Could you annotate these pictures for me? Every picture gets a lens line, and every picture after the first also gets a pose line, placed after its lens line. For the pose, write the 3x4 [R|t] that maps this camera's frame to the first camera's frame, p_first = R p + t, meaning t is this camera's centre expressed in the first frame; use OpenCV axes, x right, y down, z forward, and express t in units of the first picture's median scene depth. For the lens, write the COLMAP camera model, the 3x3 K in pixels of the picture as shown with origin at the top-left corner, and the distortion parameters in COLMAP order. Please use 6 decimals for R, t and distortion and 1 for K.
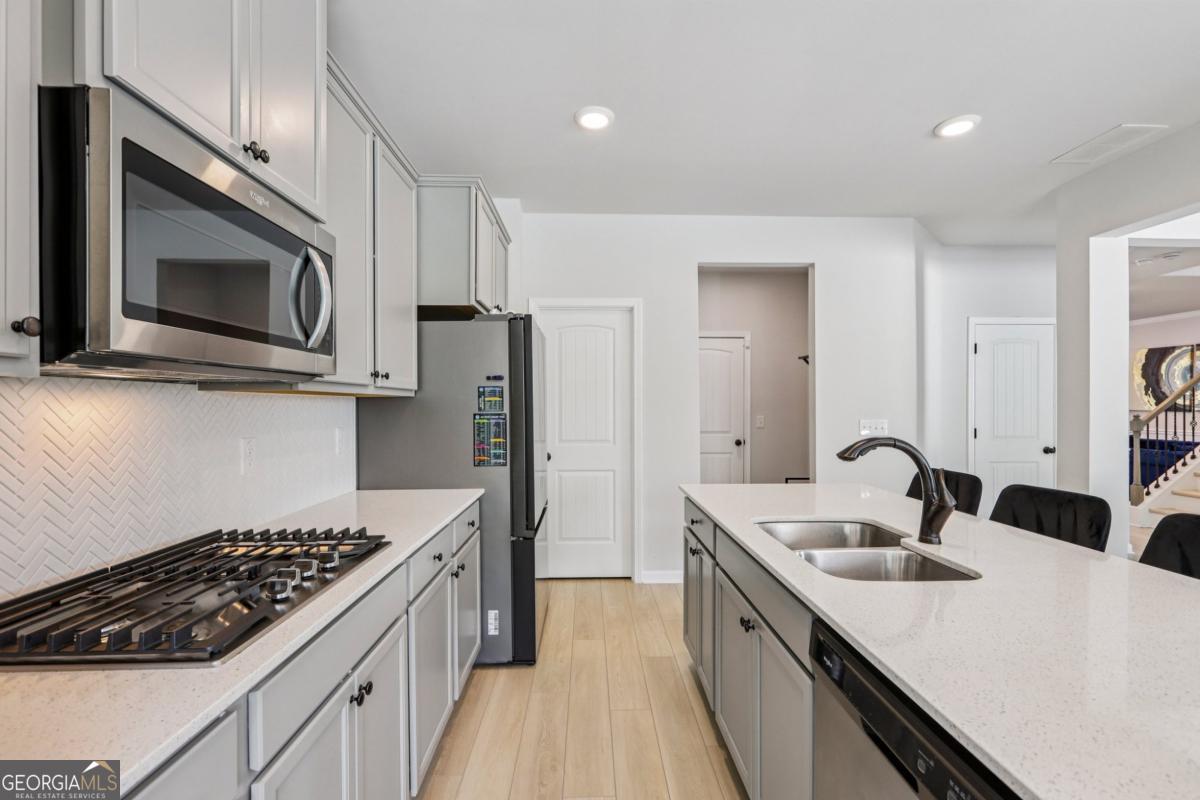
lens RADIAL K [[540.9, 0, 600.0], [0, 540.9, 400.0], [0, 0, 1]] dist [0.000547, 0.000225]
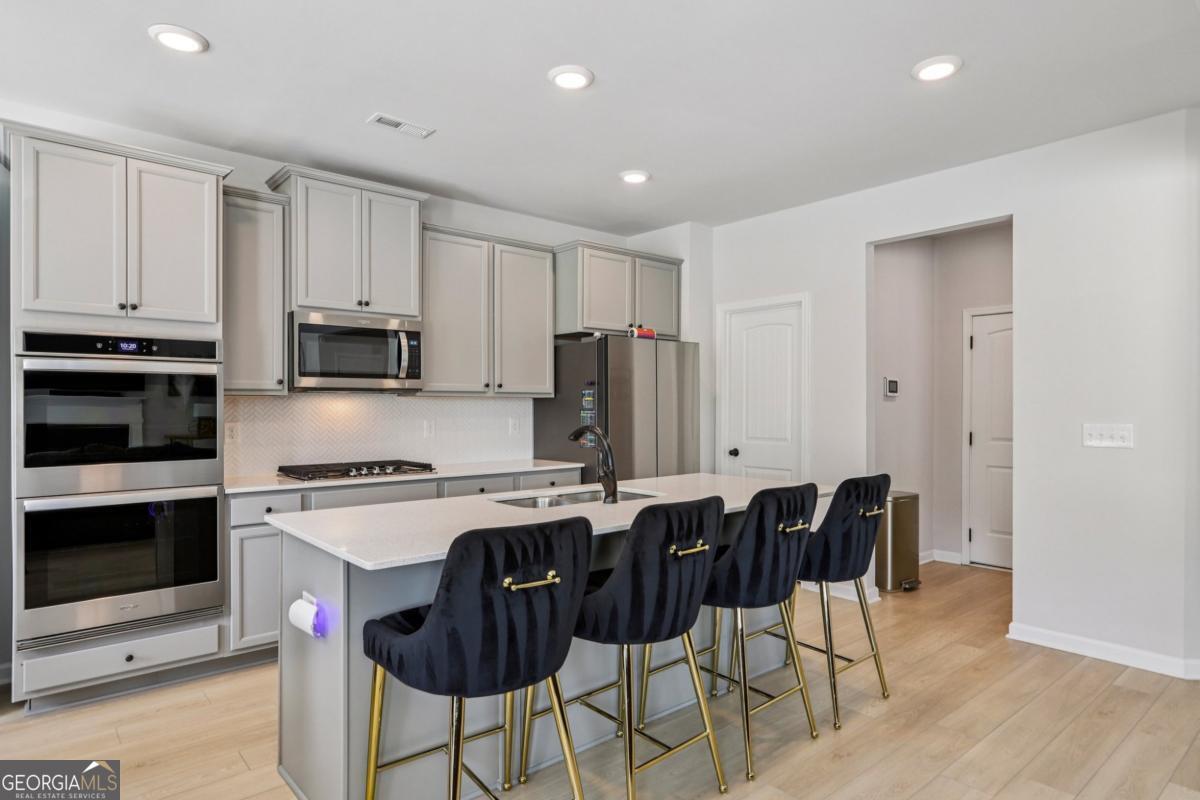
lens RADIAL K [[687.2, 0, 600.0], [0, 687.2, 400.0], [0, 0, 1]] dist [0.000106, -0.000065]
pose [[0.628865, -0.008655, -0.777467, 0.778934], [0.008016, 0.999957, -0.004648, 0.006244], [0.777474, -0.003309, 0.628907, -0.052220]]
